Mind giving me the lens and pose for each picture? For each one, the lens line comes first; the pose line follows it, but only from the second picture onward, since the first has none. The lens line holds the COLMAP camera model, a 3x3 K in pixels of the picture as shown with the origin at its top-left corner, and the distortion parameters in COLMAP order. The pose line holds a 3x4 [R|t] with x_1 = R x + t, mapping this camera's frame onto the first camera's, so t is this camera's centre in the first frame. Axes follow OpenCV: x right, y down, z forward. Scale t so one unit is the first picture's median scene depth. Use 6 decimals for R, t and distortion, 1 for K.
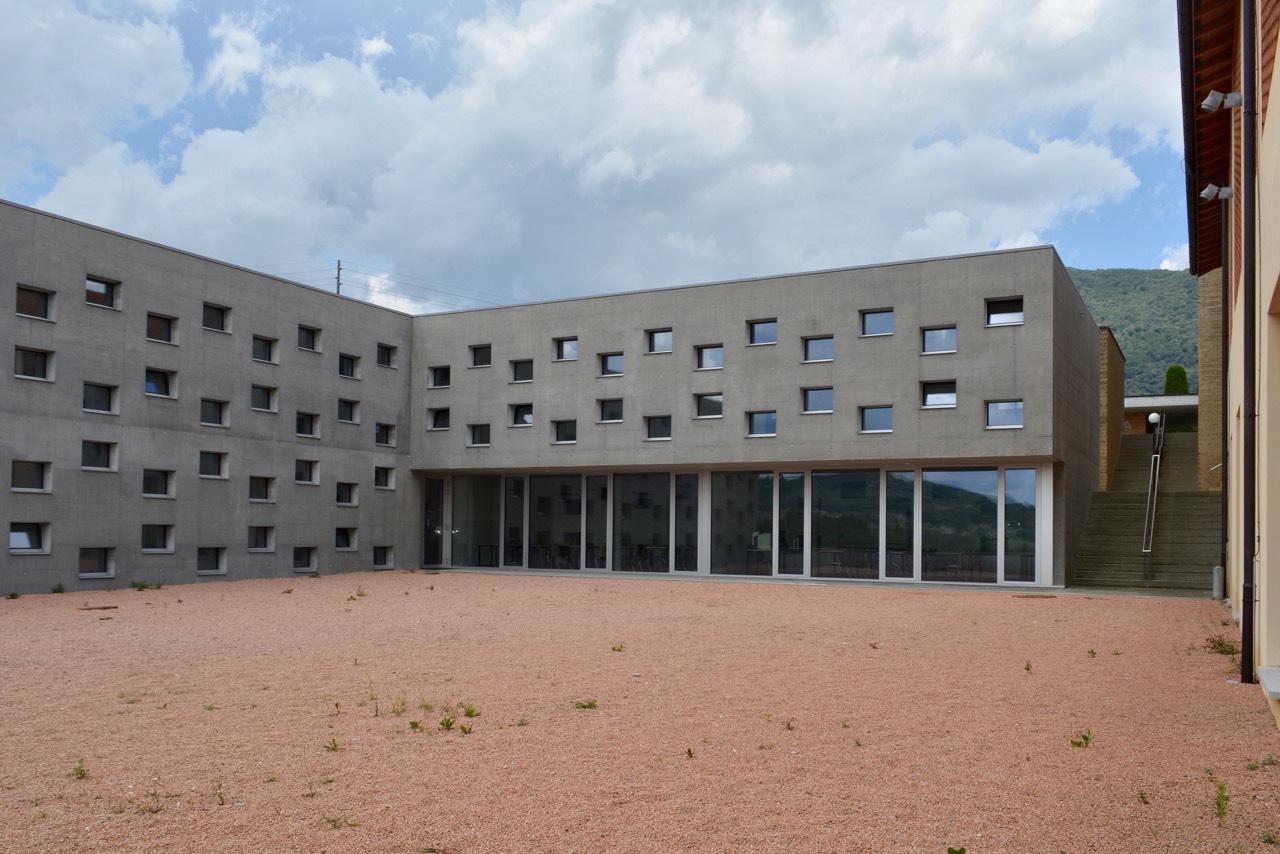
lens RADIAL K [[1055.8, 0, 642.4], [0, 1055.8, 509.3], [0, 0, 1]] dist [-0.006600, -0.006124]
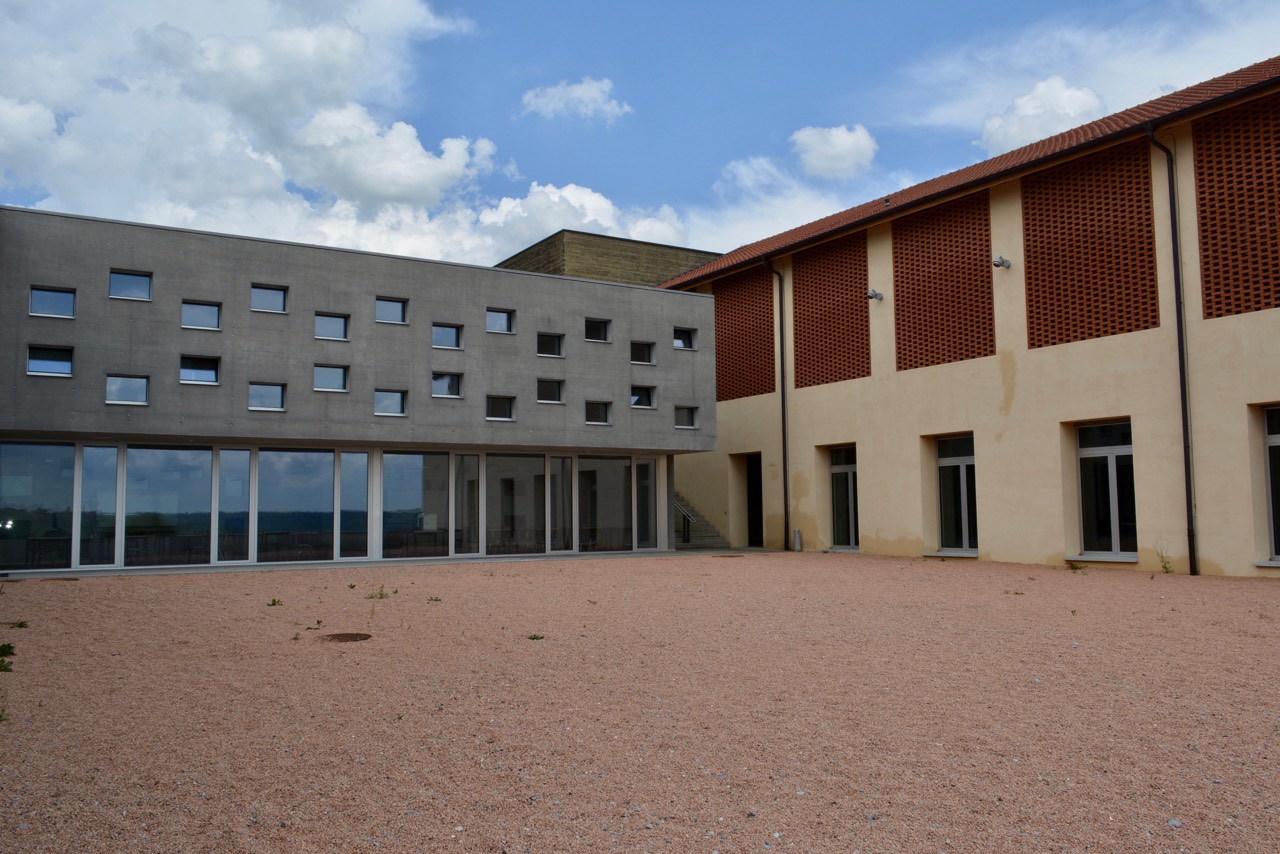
lens RADIAL K [[1033.7, 0, 640.0], [0, 1033.7, 427.0], [0, 0, 1]] dist [-0.003805, -0.001551]
pose [[0.499712, 0.055416, 0.864417, -0.632739], [-0.003654, 0.998077, -0.061873, 0.000299], [-0.866184, 0.027760, 0.498954, 0.336118]]
